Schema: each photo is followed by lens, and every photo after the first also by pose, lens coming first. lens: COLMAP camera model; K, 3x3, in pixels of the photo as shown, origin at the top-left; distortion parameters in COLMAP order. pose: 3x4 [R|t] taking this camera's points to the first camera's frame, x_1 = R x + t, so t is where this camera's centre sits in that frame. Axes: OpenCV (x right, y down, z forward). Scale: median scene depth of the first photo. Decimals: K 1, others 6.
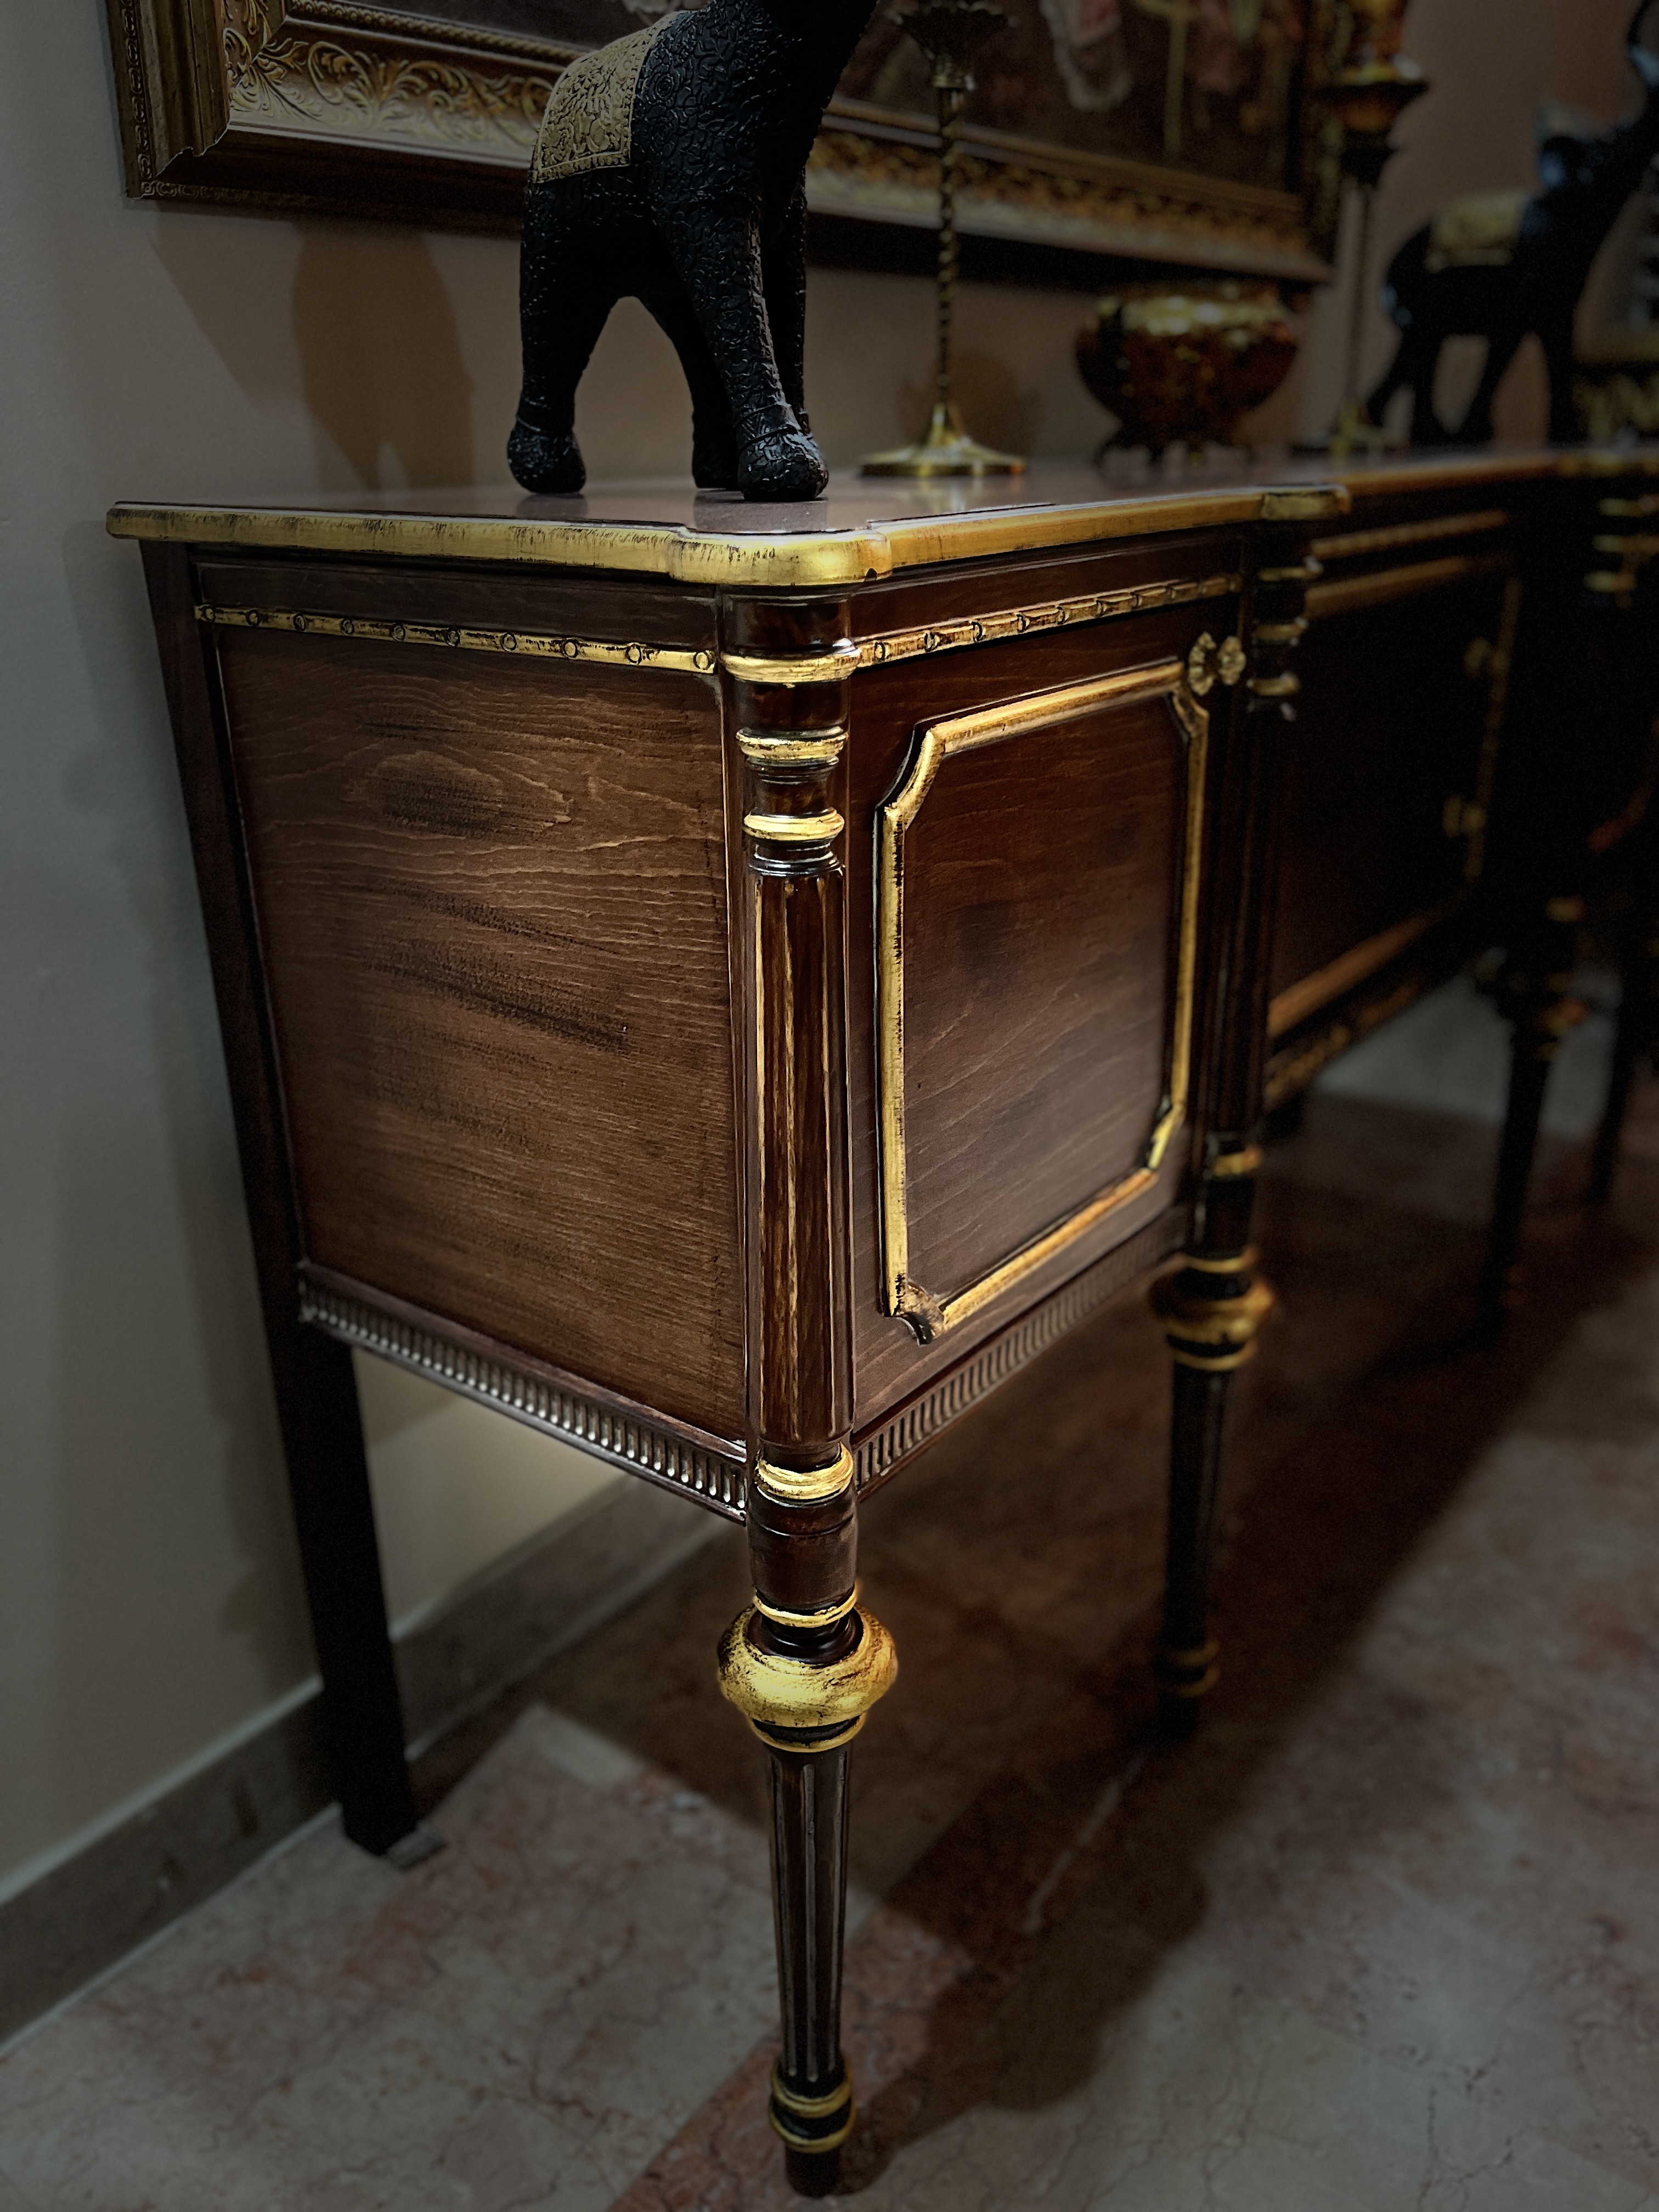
lens RADIAL K [[1725.1, 0, 864.7], [0, 1725.1, 1109.7], [0, 0, 1]] dist [0.031082, -0.046688]
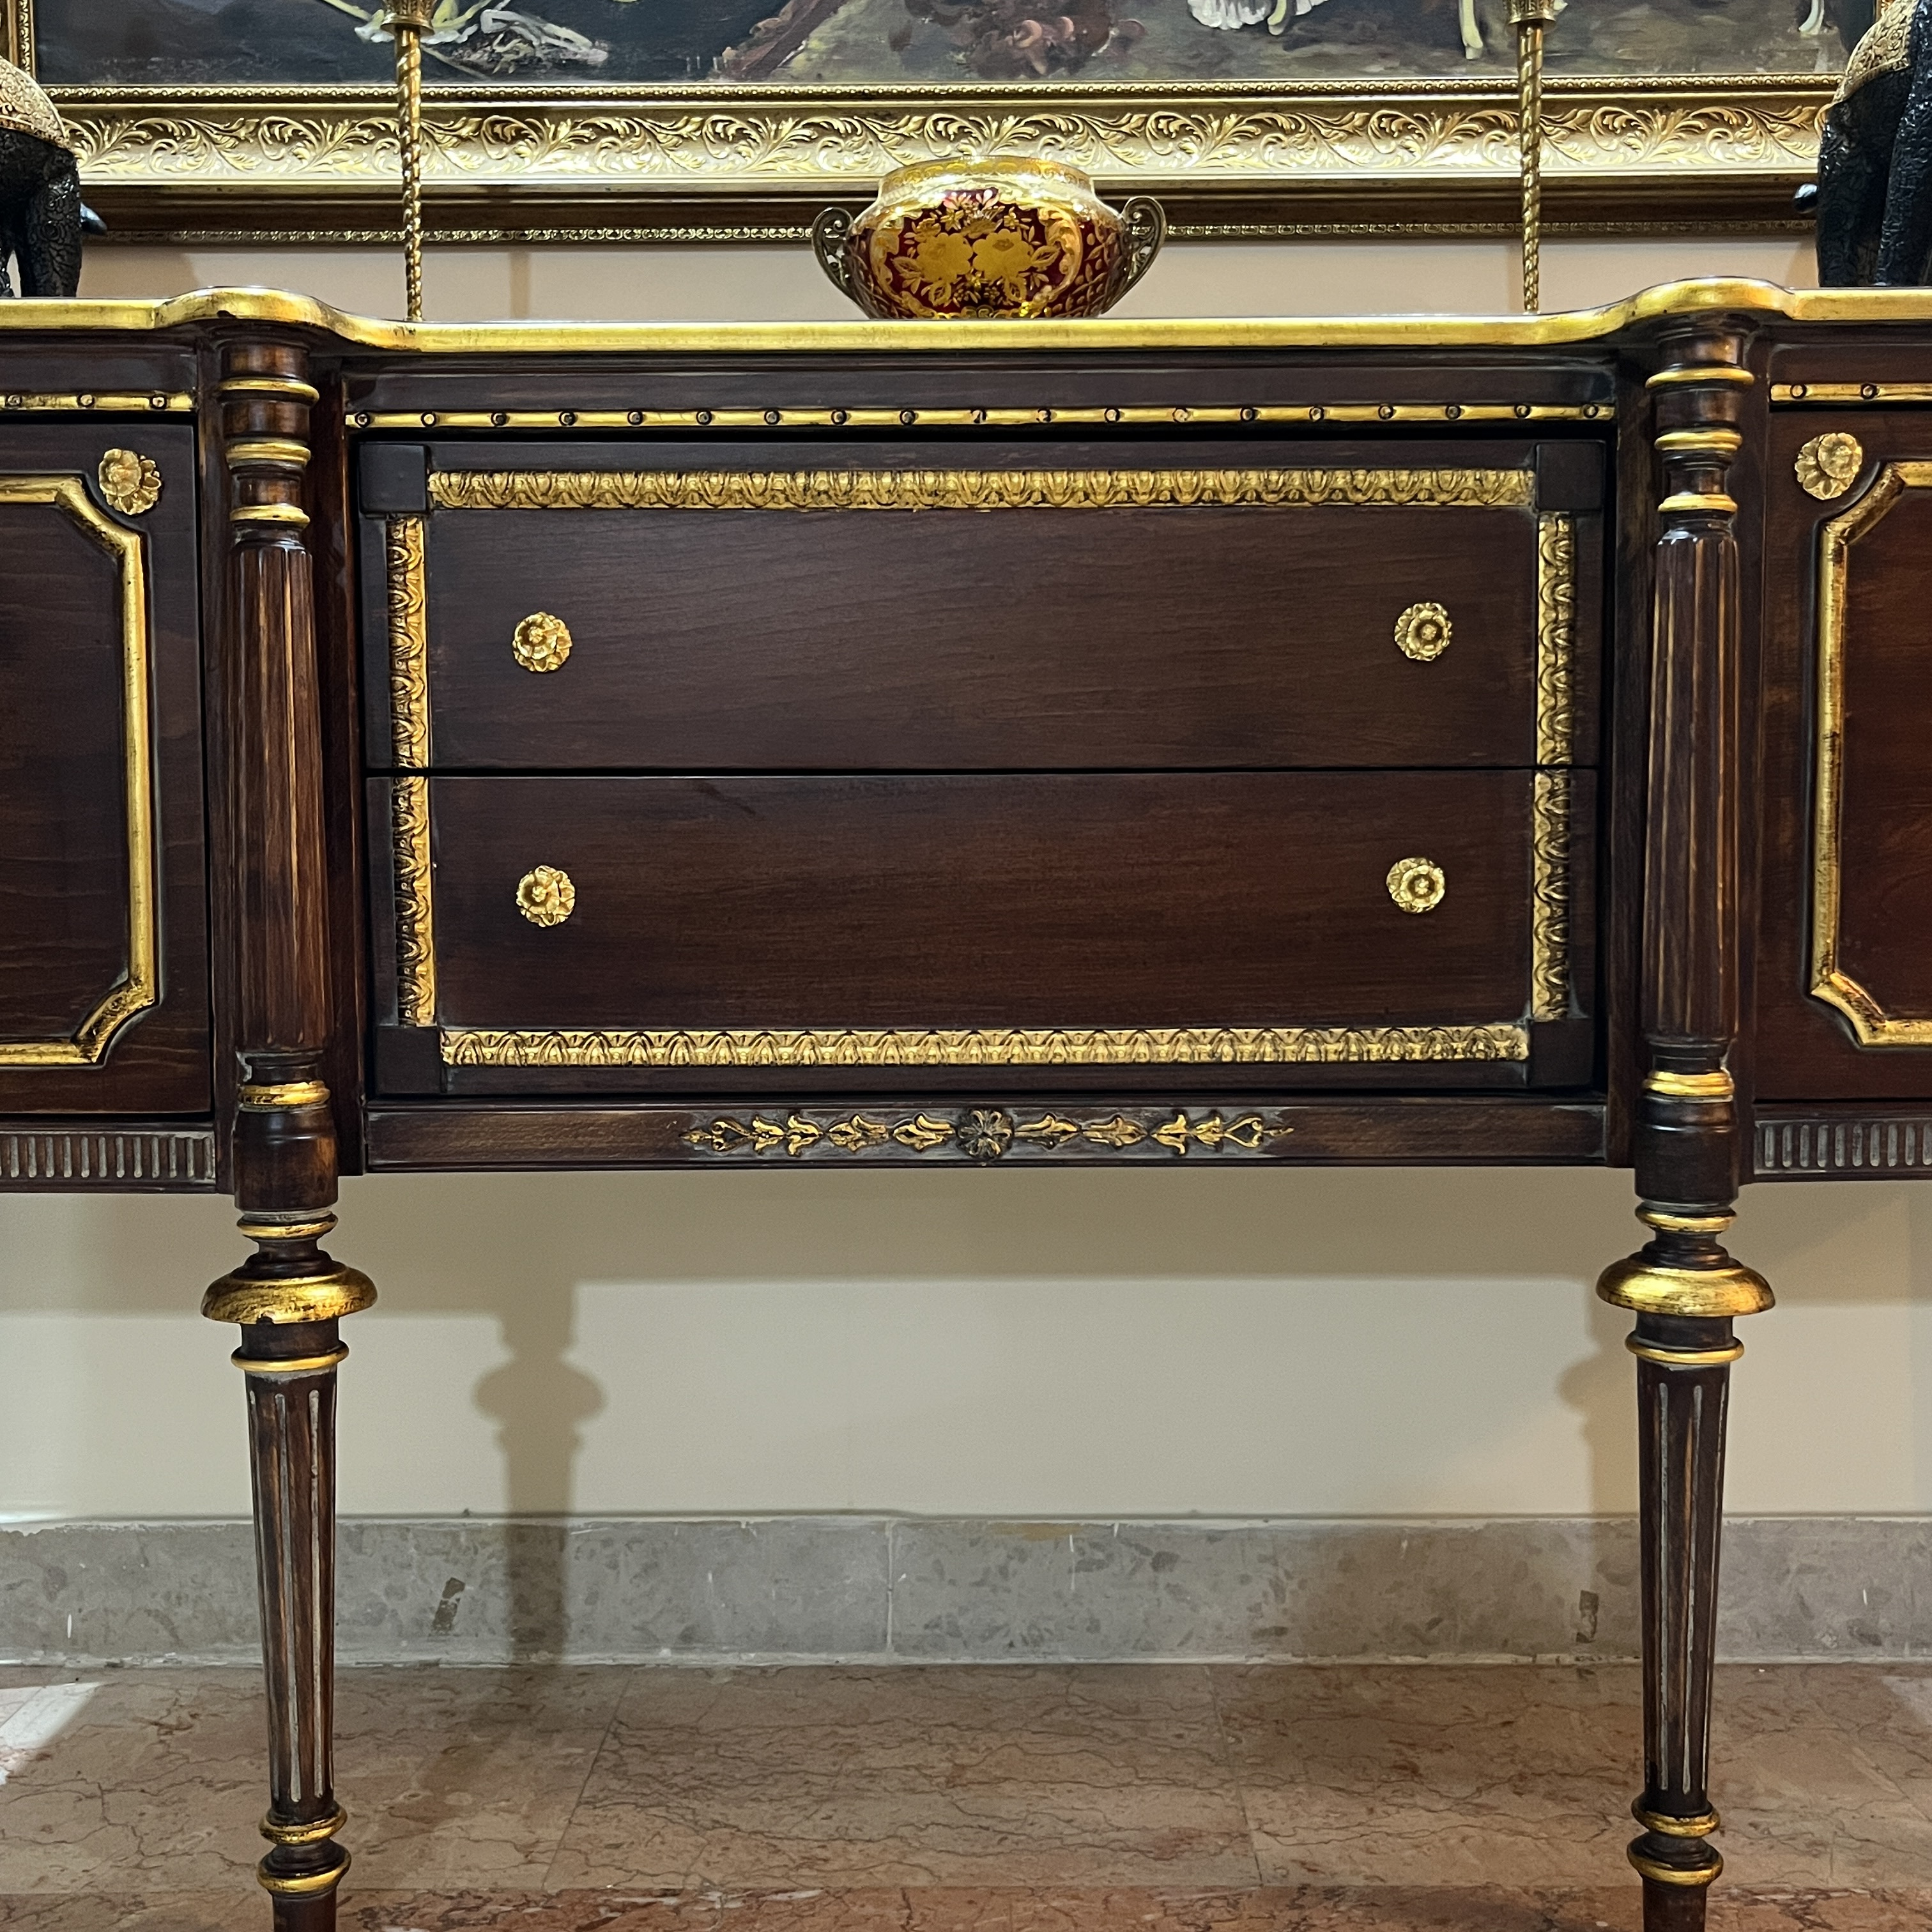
lens RADIAL K [[2316.0, 0, 967.1], [0, 2316.0, 998.7], [0, 0, 1]] dist [0.022466, 0.000000]
pose [[0.589434, 0.061814, -0.805448, 1.128822], [-0.301491, 0.941857, -0.148351, 0.042212], [0.749447, 0.330279, 0.573799, 0.534621]]
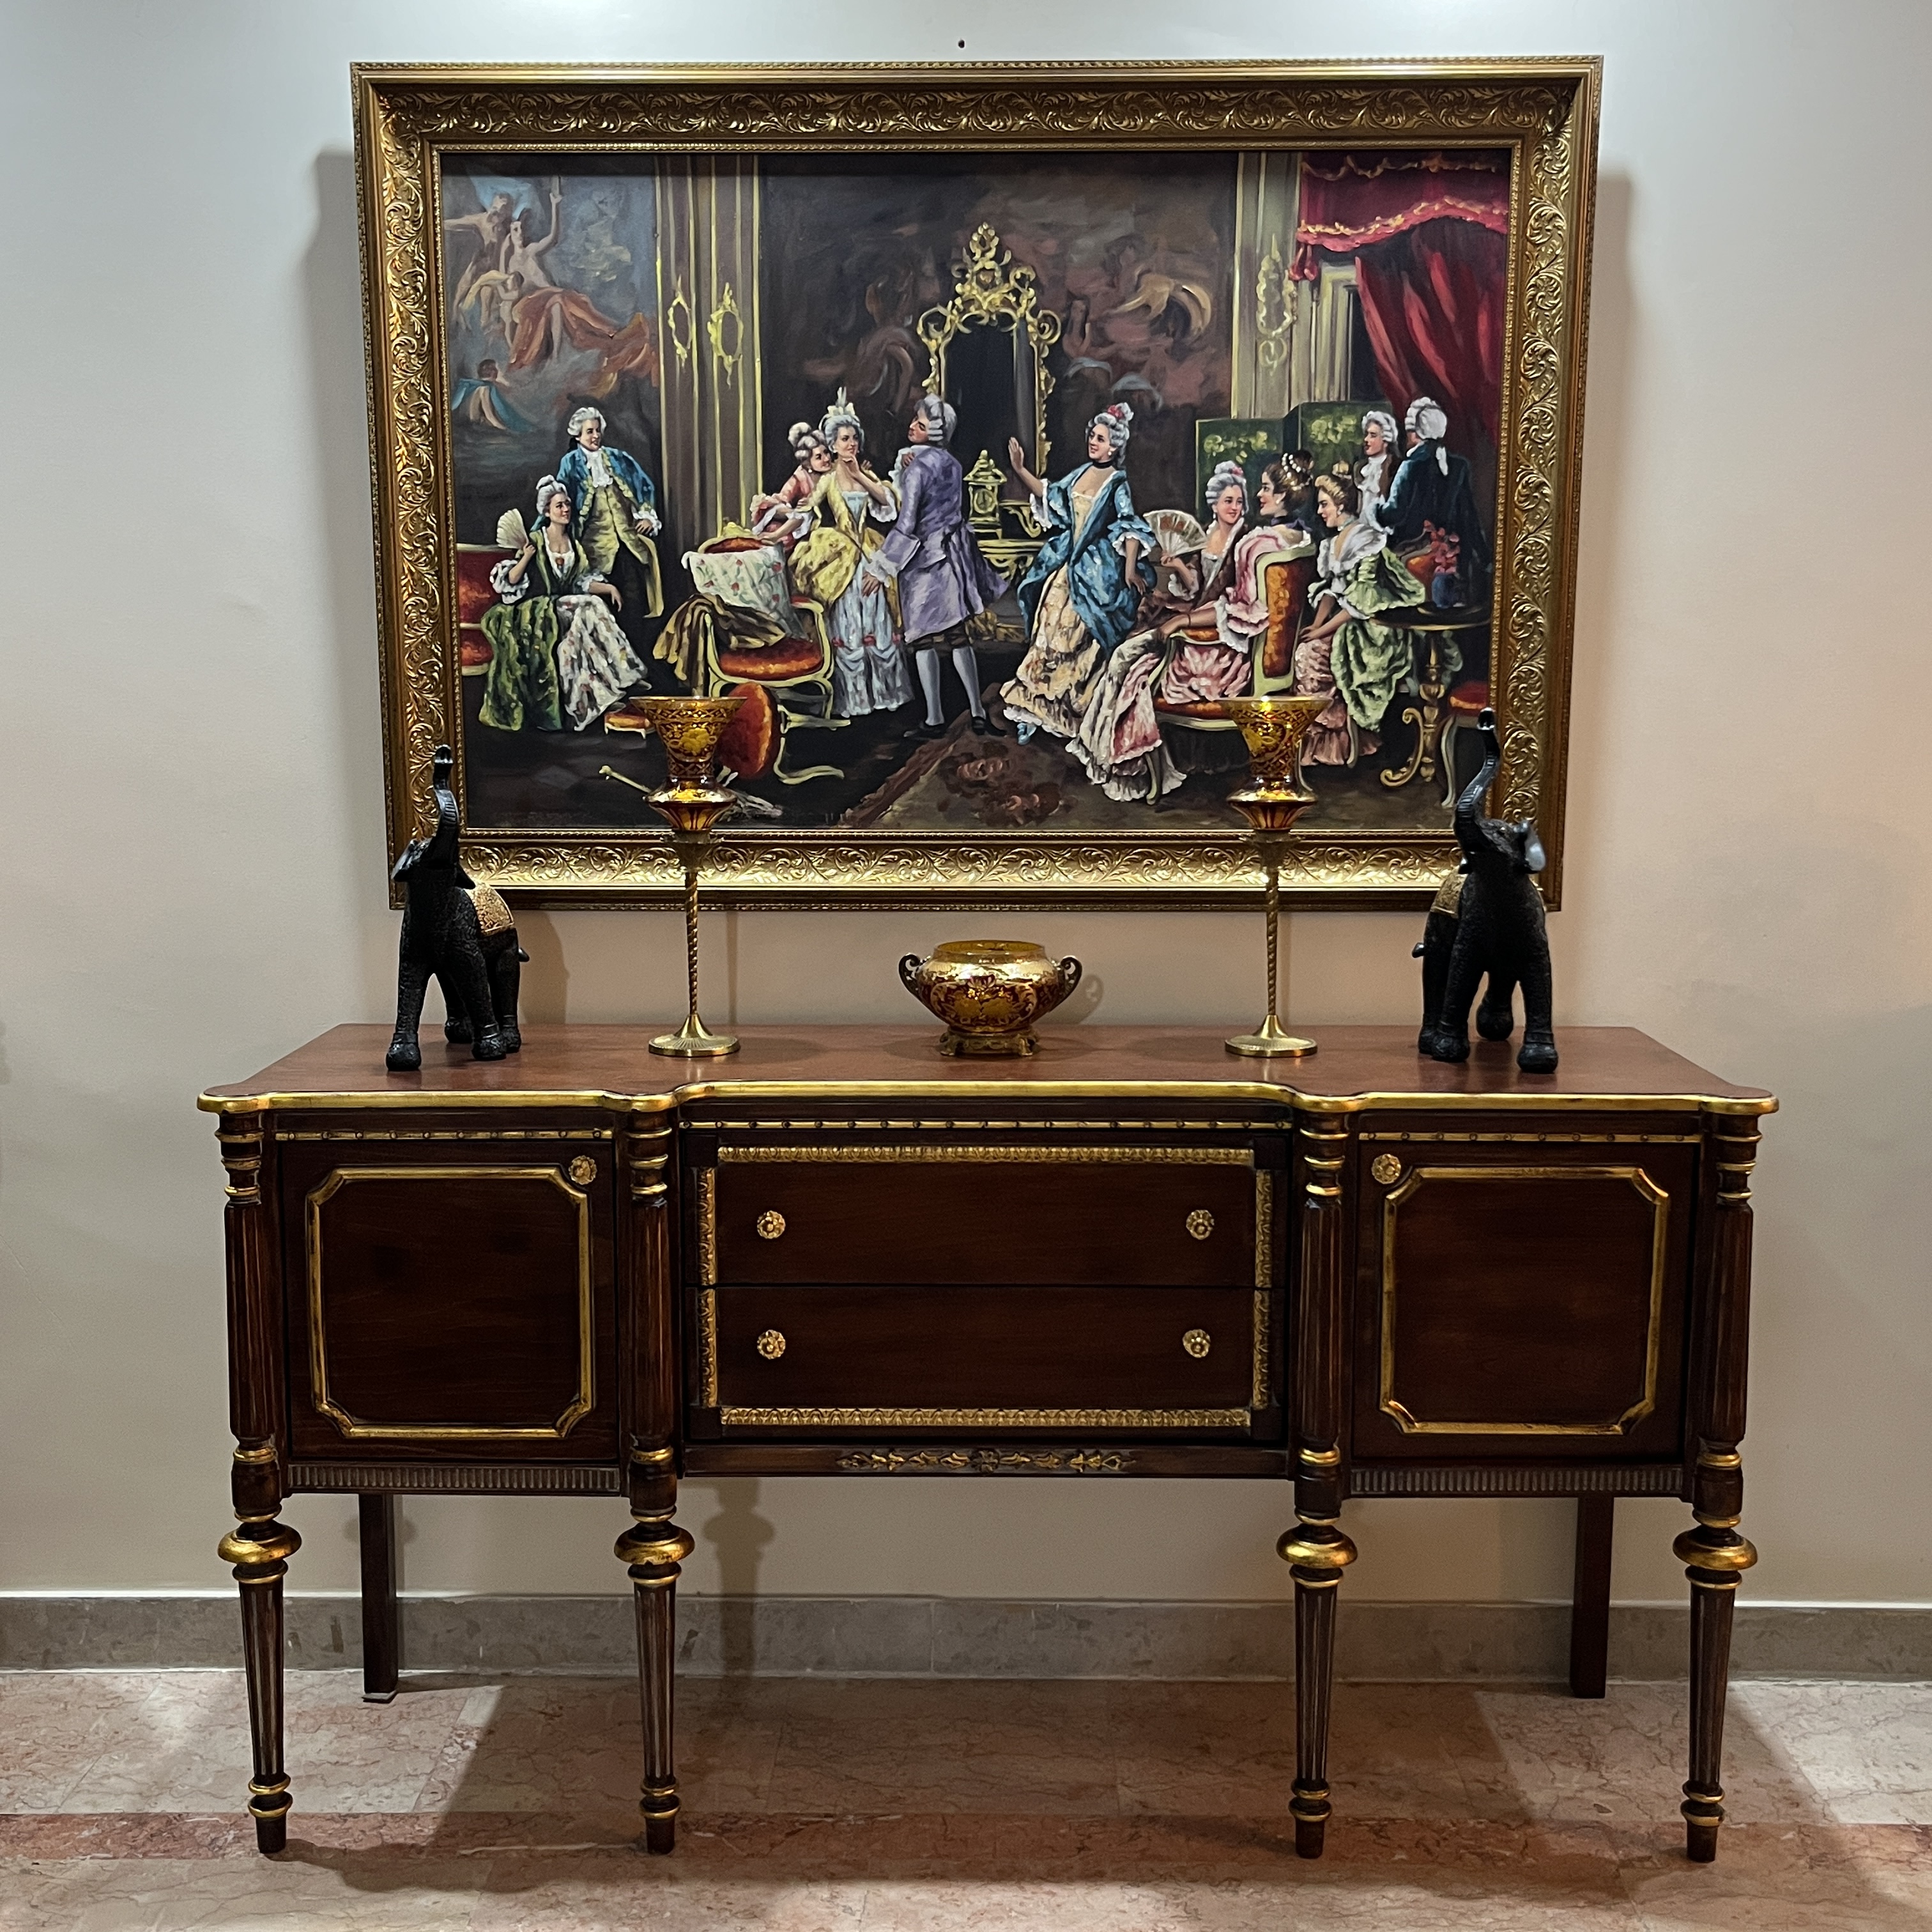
lens RADIAL K [[2316.0, 0, 960.6], [0, 2316.0, 973.5], [0, 0, 1]] dist [0.022466, 0.000000]
pose [[0.582820, 0.123881, -0.803103, 1.925540], [-0.308562, 0.948026, -0.077690, -0.300800], [0.751738, 0.293086, 0.590754, -0.232865]]
